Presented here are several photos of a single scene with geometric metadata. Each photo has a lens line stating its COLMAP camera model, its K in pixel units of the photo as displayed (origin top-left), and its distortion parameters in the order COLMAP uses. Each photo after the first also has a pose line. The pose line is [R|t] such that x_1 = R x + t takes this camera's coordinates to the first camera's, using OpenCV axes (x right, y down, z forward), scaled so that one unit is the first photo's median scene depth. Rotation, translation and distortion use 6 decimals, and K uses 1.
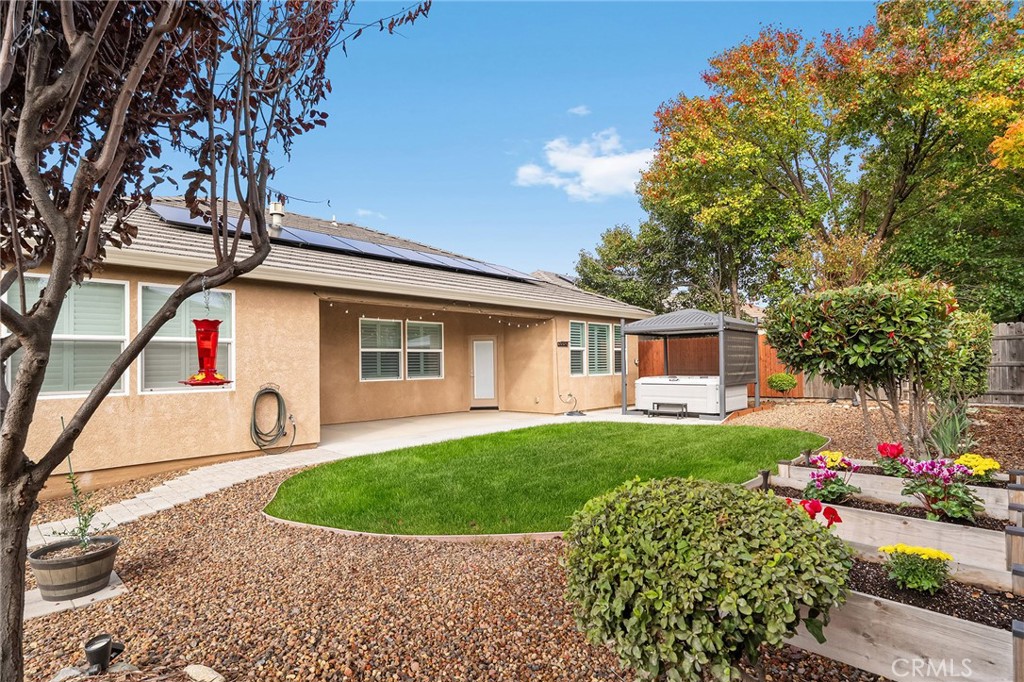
lens RADIAL K [[519.0, 0, 514.8], [0, 519.0, 347.7], [0, 0, 1]] dist [-0.003739, -0.000334]
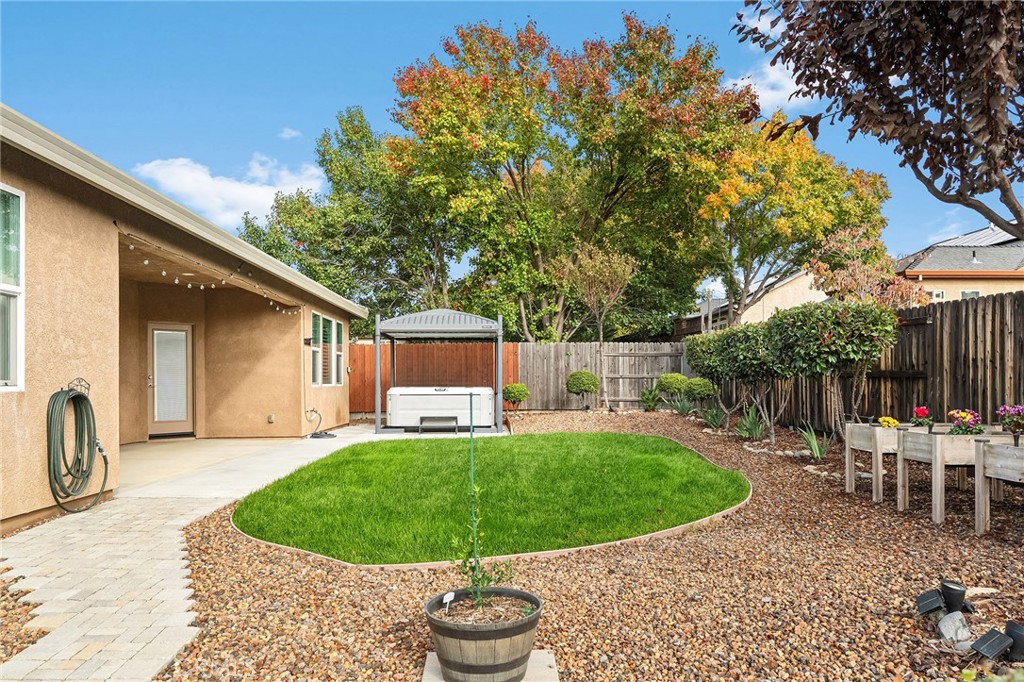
lens RADIAL K [[681.5, 0, 512.6], [0, 681.5, 373.2], [0, 0, 1]] dist [-0.001245, 0.000742]
pose [[0.702833, 0.020165, 0.711069, -0.398343], [-0.028290, 0.999600, -0.000384, 0.030504], [-0.710792, -0.019846, 0.703123, 0.116114]]
